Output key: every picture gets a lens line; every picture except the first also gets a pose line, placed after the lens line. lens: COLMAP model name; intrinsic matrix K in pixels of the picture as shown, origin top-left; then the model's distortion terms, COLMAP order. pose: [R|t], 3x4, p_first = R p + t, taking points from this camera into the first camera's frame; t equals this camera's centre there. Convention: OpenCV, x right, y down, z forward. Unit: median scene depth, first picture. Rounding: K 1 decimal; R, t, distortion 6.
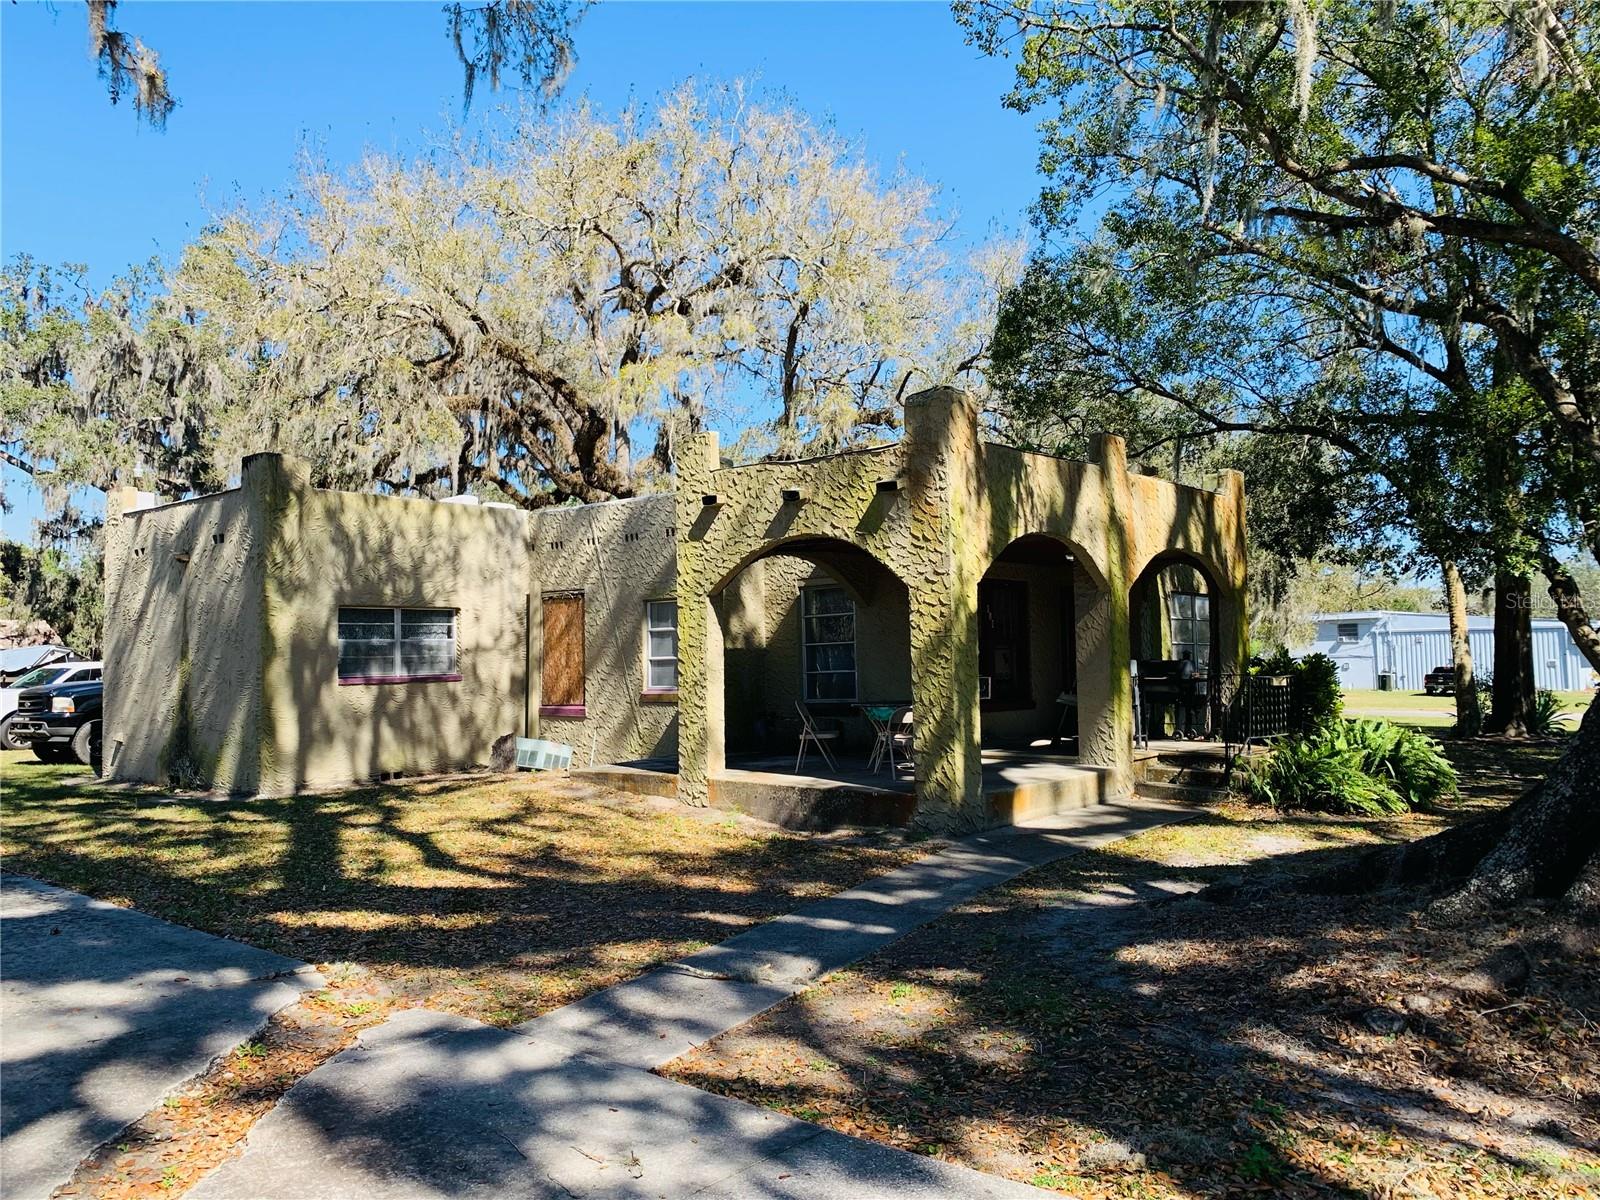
lens RADIAL K [[1199.5, 0, 798.2], [0, 1199.5, 597.3], [0, 0, 1]] dist [0.020293, -0.043452]
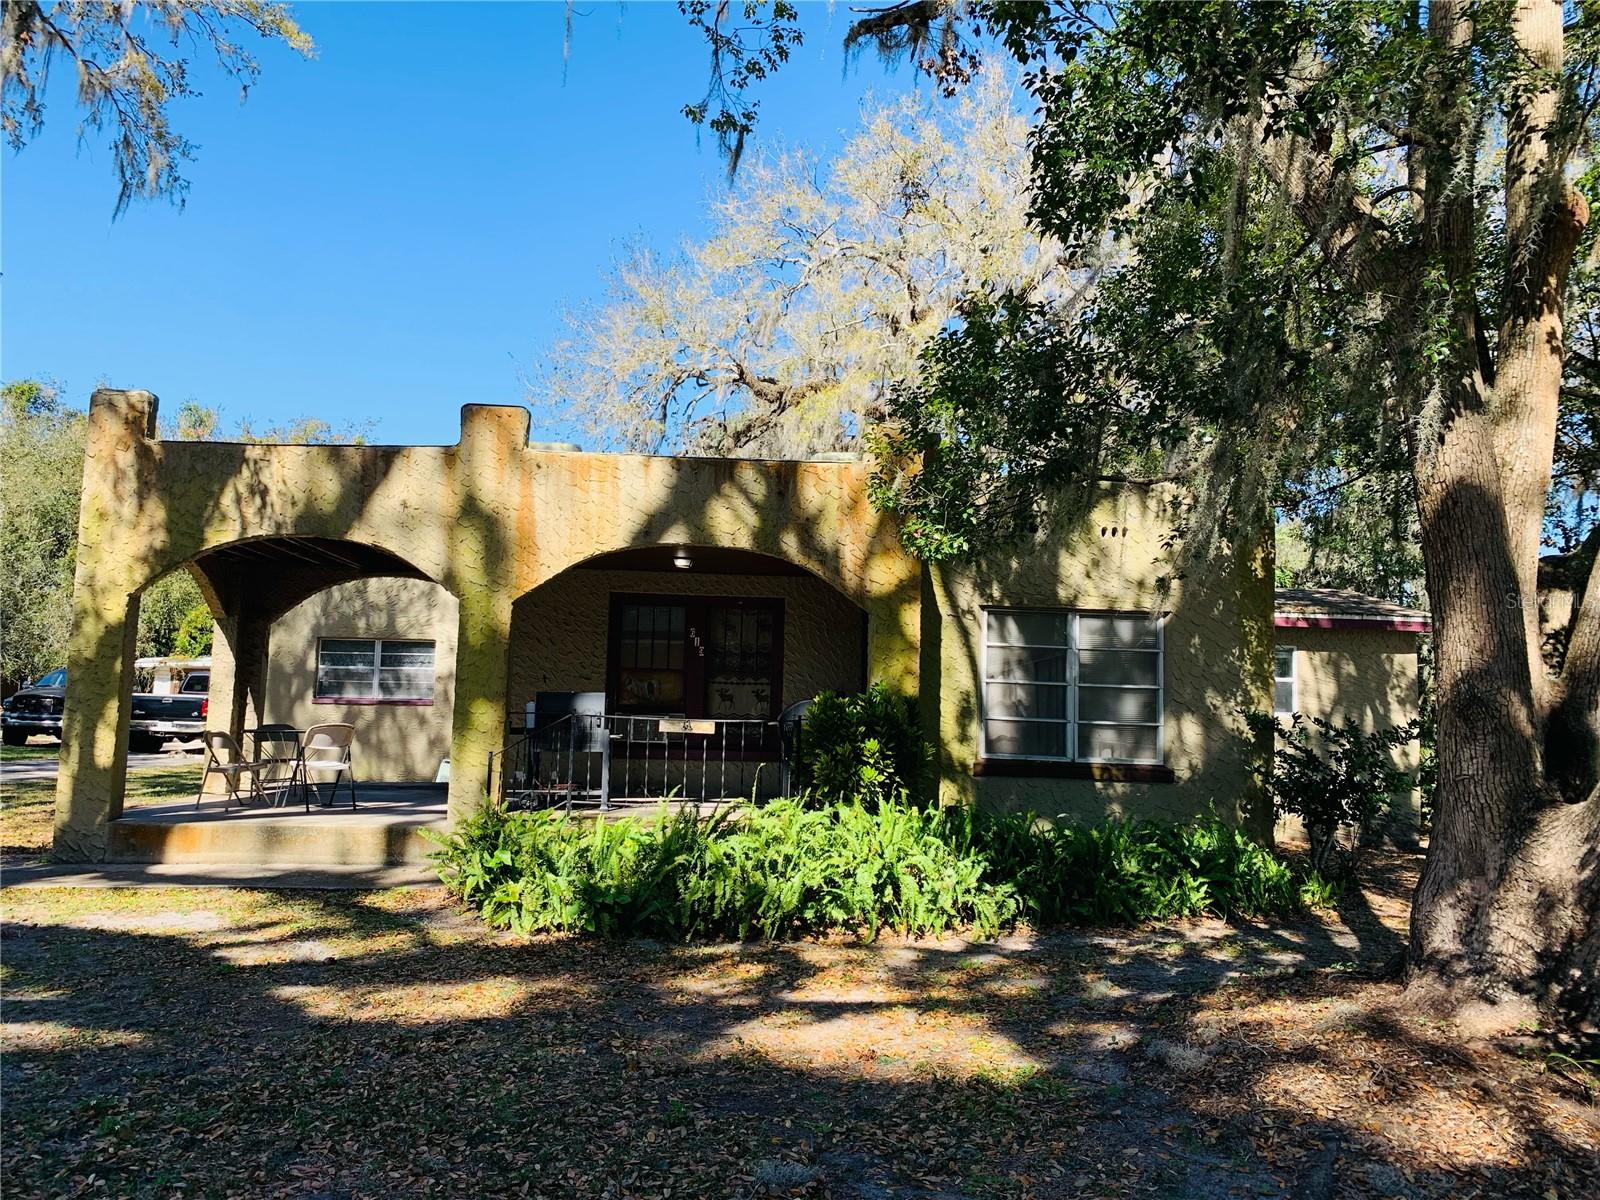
lens RADIAL K [[1199.5, 0, 798.5], [0, 1199.5, 598.9], [0, 0, 1]] dist [0.020293, -0.043452]
pose [[0.726247, -0.034877, -0.686549, 0.771287], [0.004720, 0.998942, -0.045754, 0.025392], [0.687418, 0.029988, 0.725643, 0.447825]]
